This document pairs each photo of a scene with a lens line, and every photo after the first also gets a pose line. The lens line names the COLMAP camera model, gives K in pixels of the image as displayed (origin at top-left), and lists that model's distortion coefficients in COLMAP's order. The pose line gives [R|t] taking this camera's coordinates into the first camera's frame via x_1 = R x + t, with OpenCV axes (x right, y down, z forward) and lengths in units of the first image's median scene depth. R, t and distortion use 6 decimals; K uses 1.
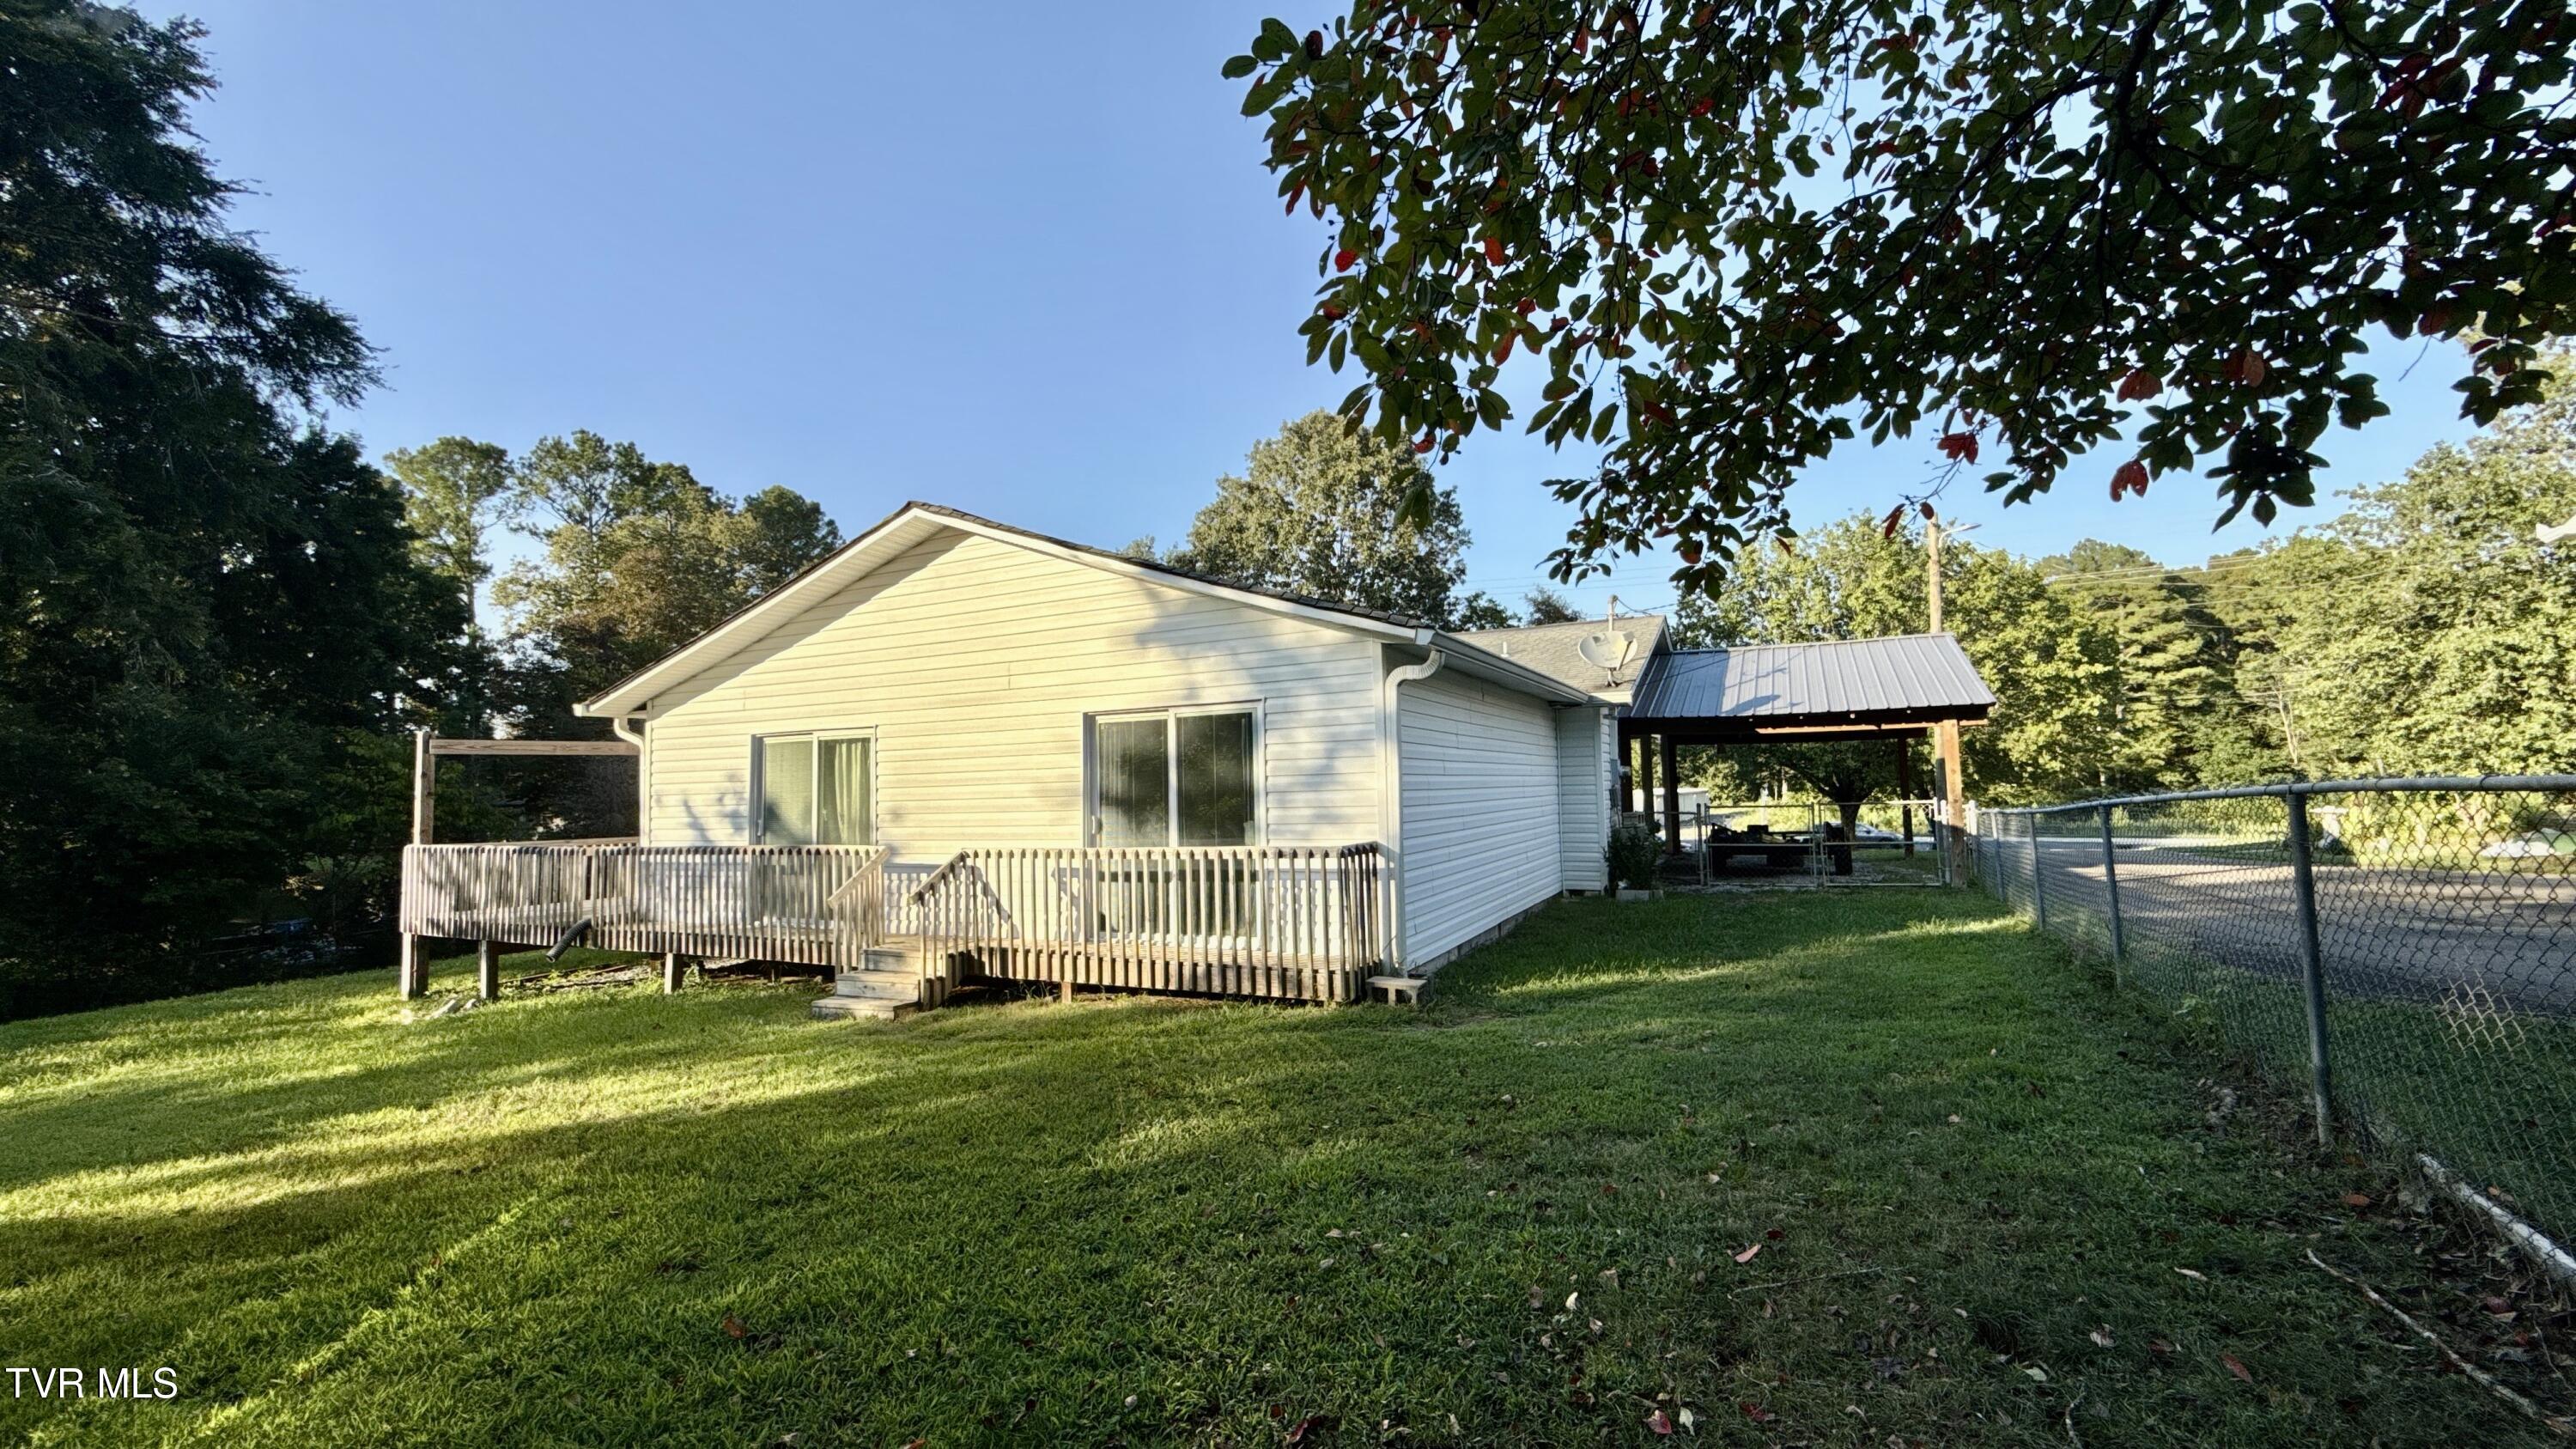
lens RADIAL K [[1026.6, 0, 1288.0], [0, 1026.6, 724.5], [0, 0, 1]] dist [0.000506, -0.000237]
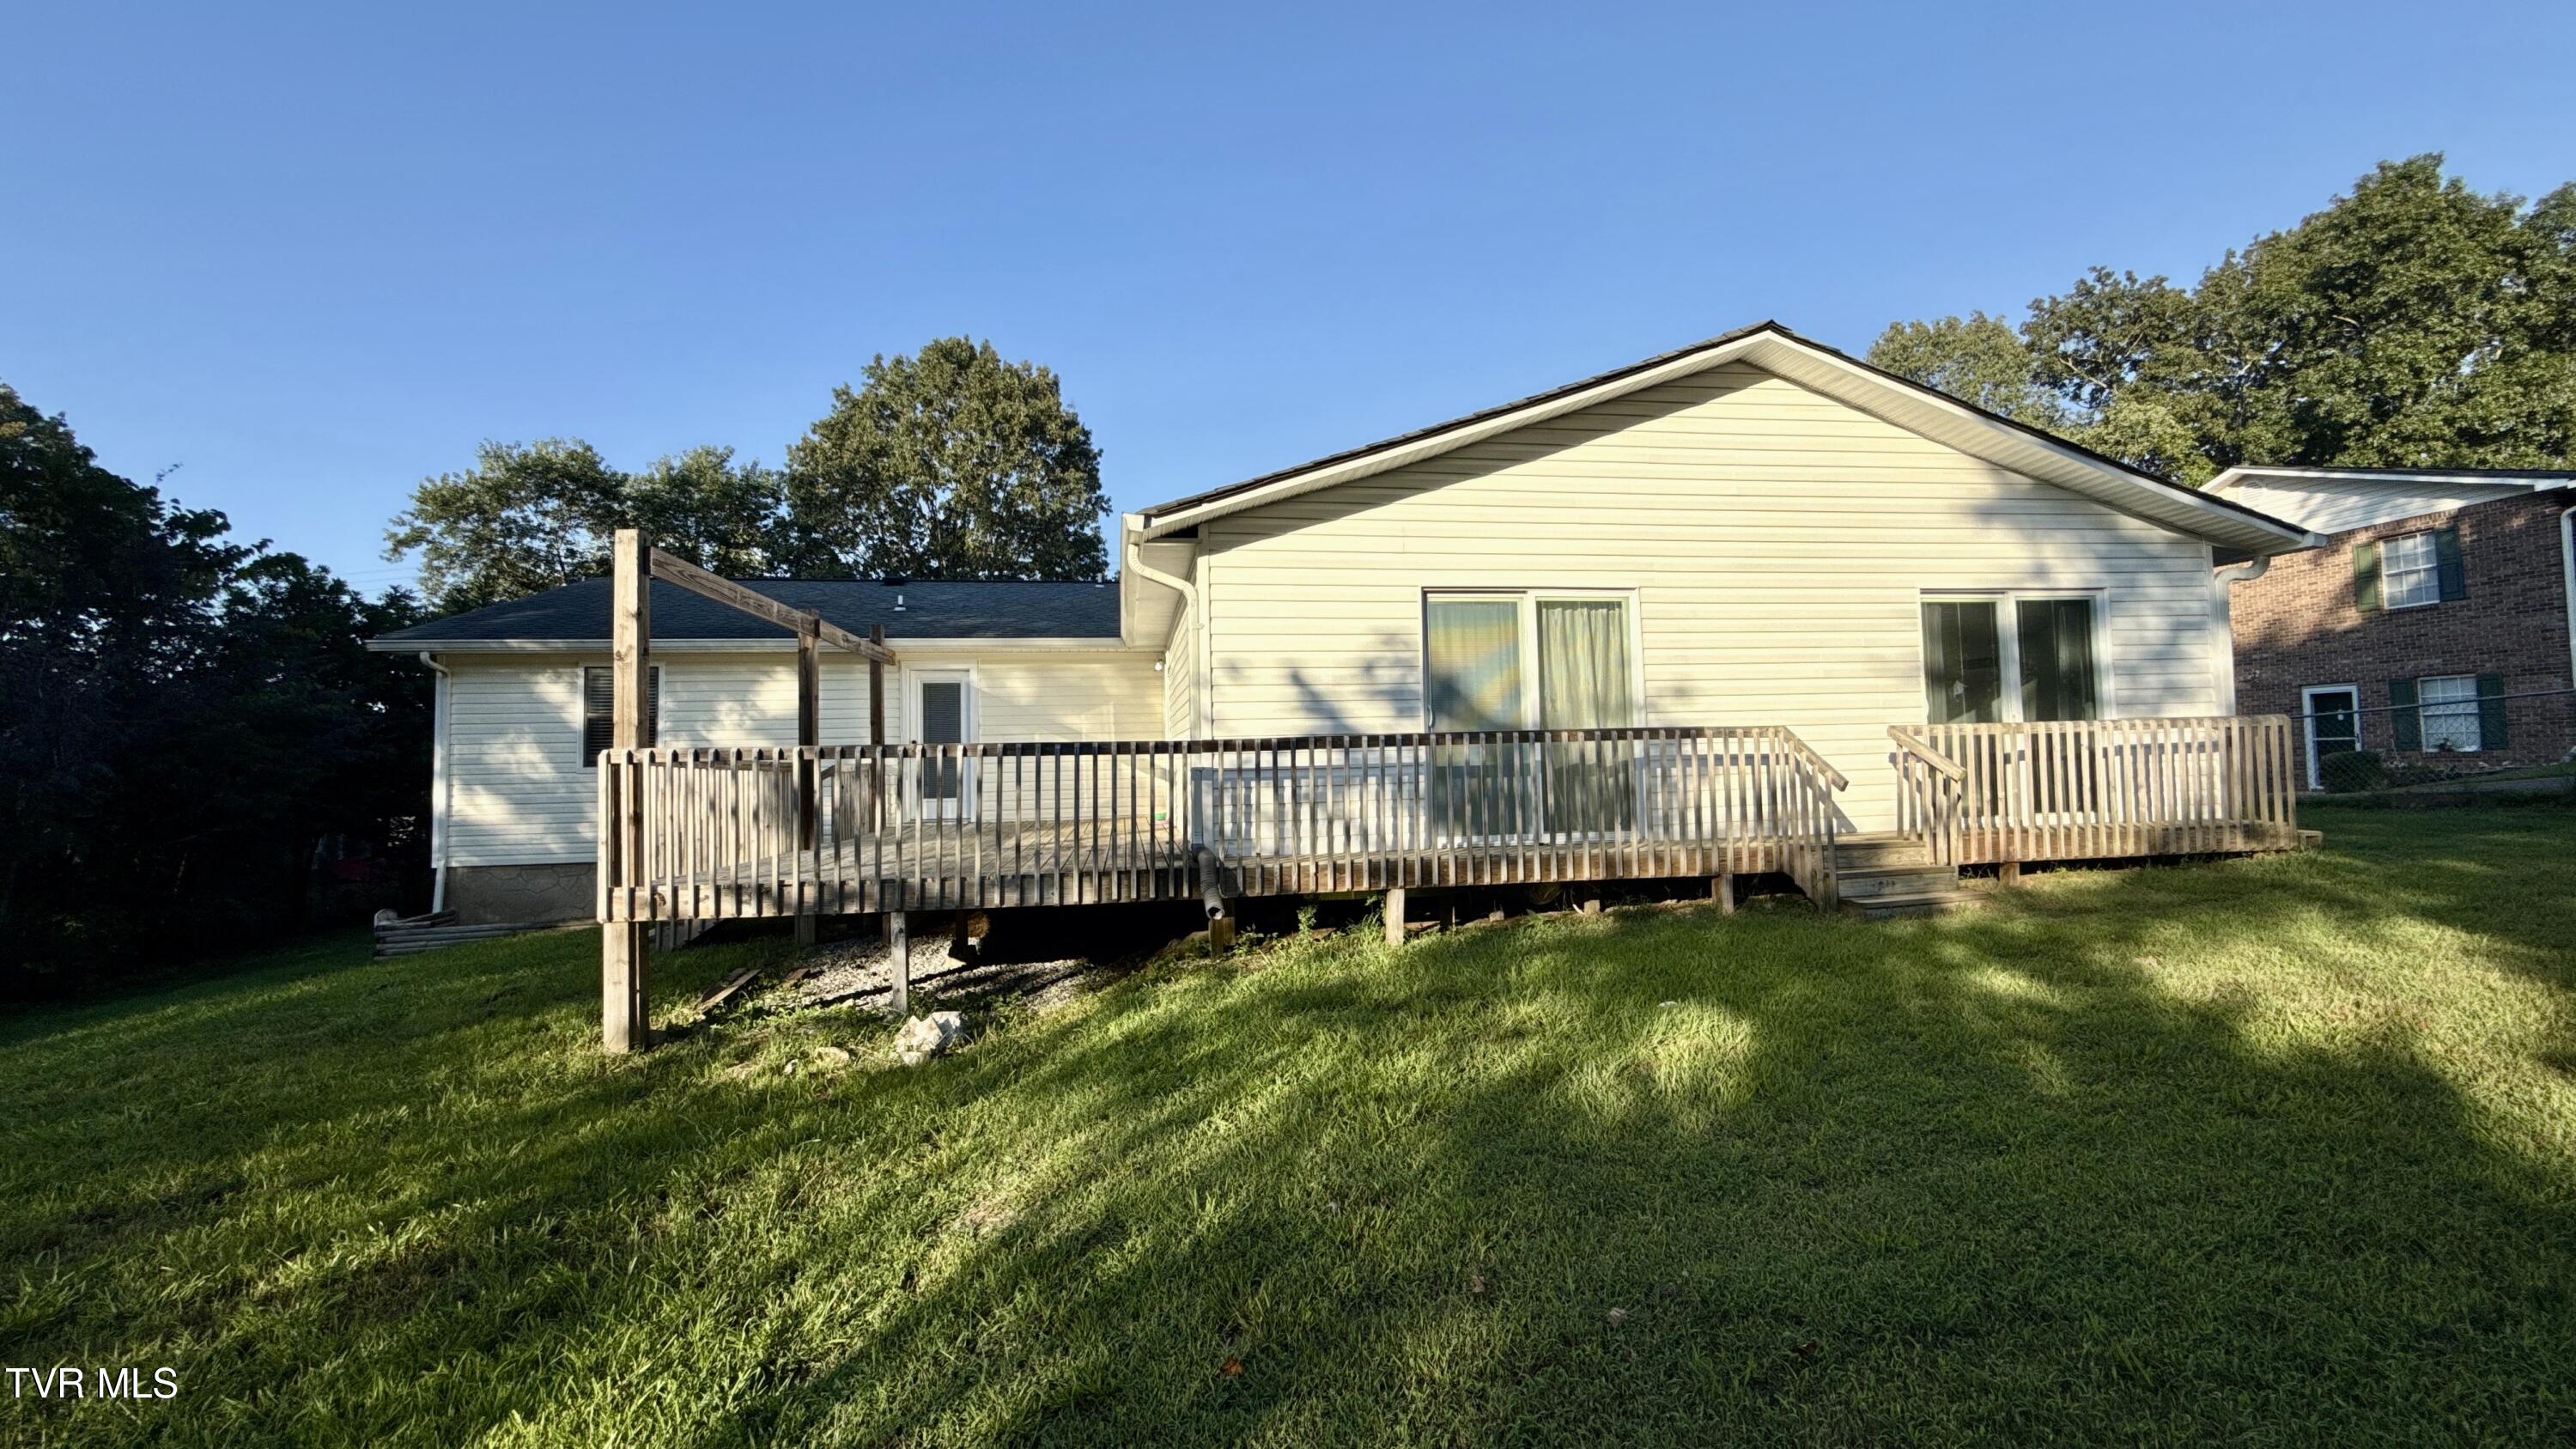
lens RADIAL K [[1026.6, 0, 1288.0], [0, 1026.6, 724.5], [0, 0, 1]] dist [0.000506, -0.000237]
pose [[0.818616, 0.028548, 0.573631, -1.347759], [-0.031566, 0.999491, -0.004695, 0.154764], [-0.573473, -0.014264, 0.819100, 0.583525]]
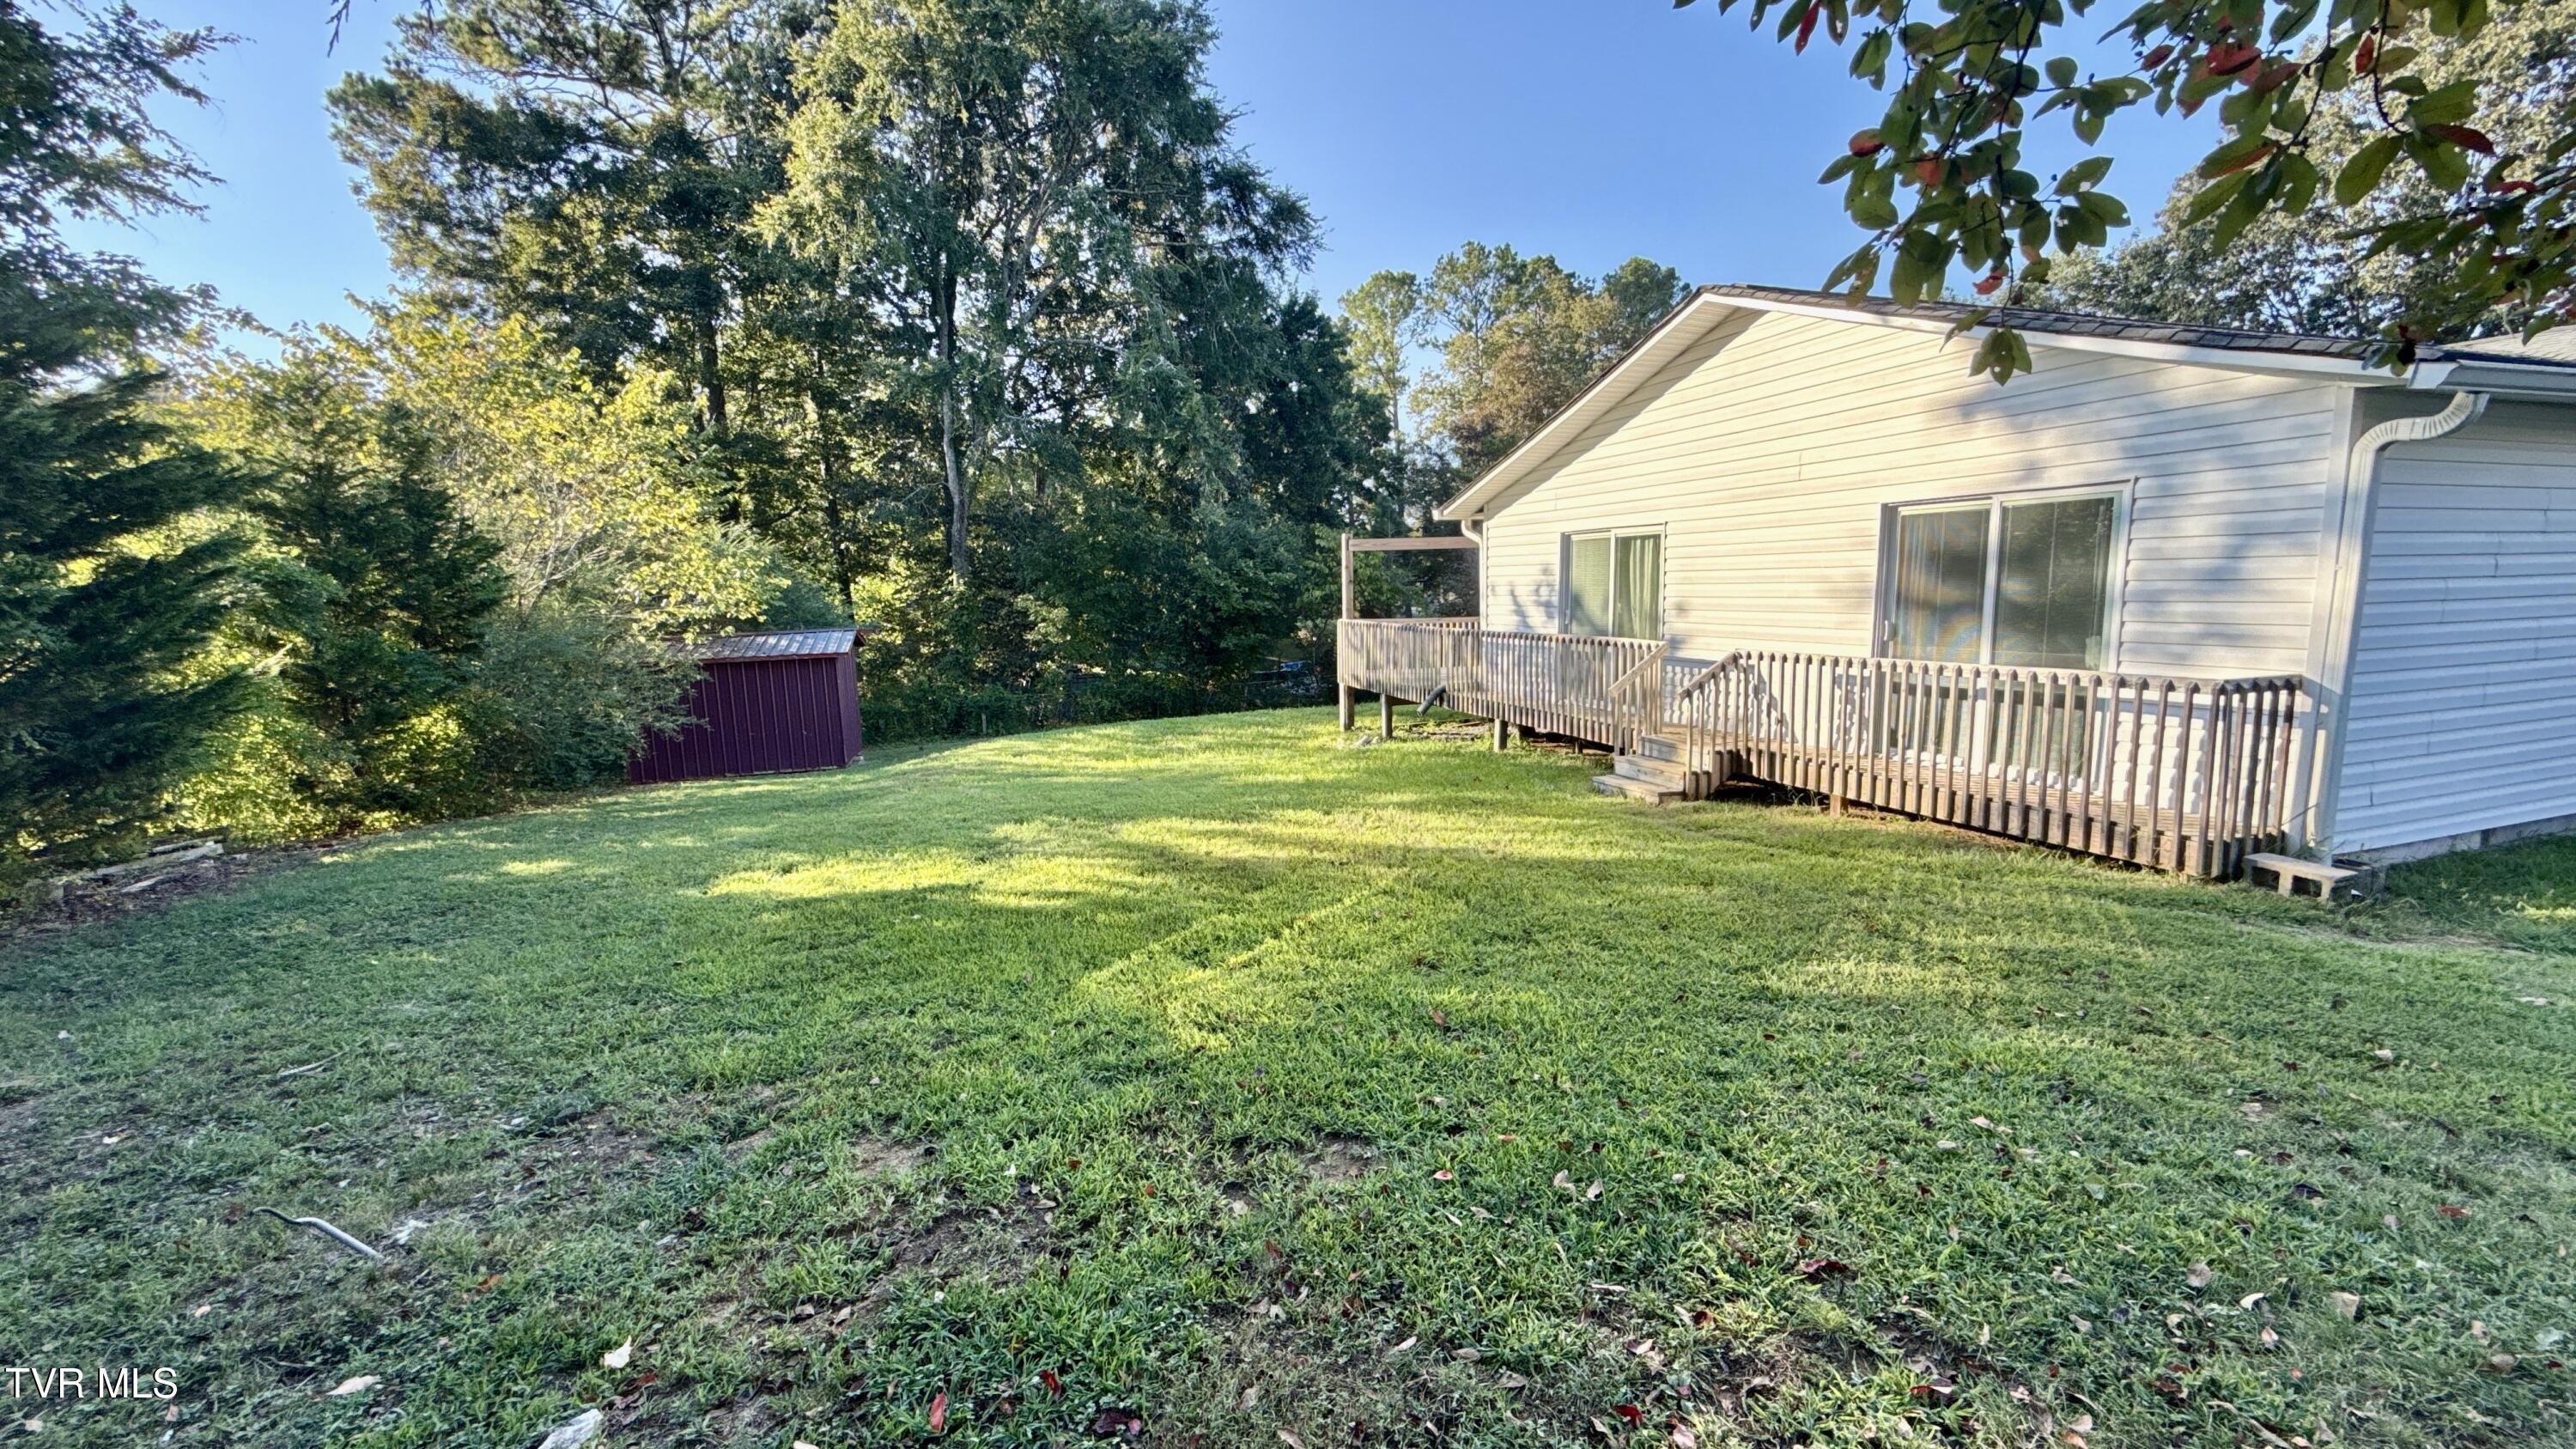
lens RADIAL K [[1026.6, 0, 1288.0], [0, 1026.6, 724.5], [0, 0, 1]] dist [0.000506, -0.000237]
pose [[0.708343, 0.106044, -0.697858, 0.082093], [0.048443, 0.979017, 0.197938, -0.027237], [0.704204, -0.174014, 0.688342, -0.006793]]
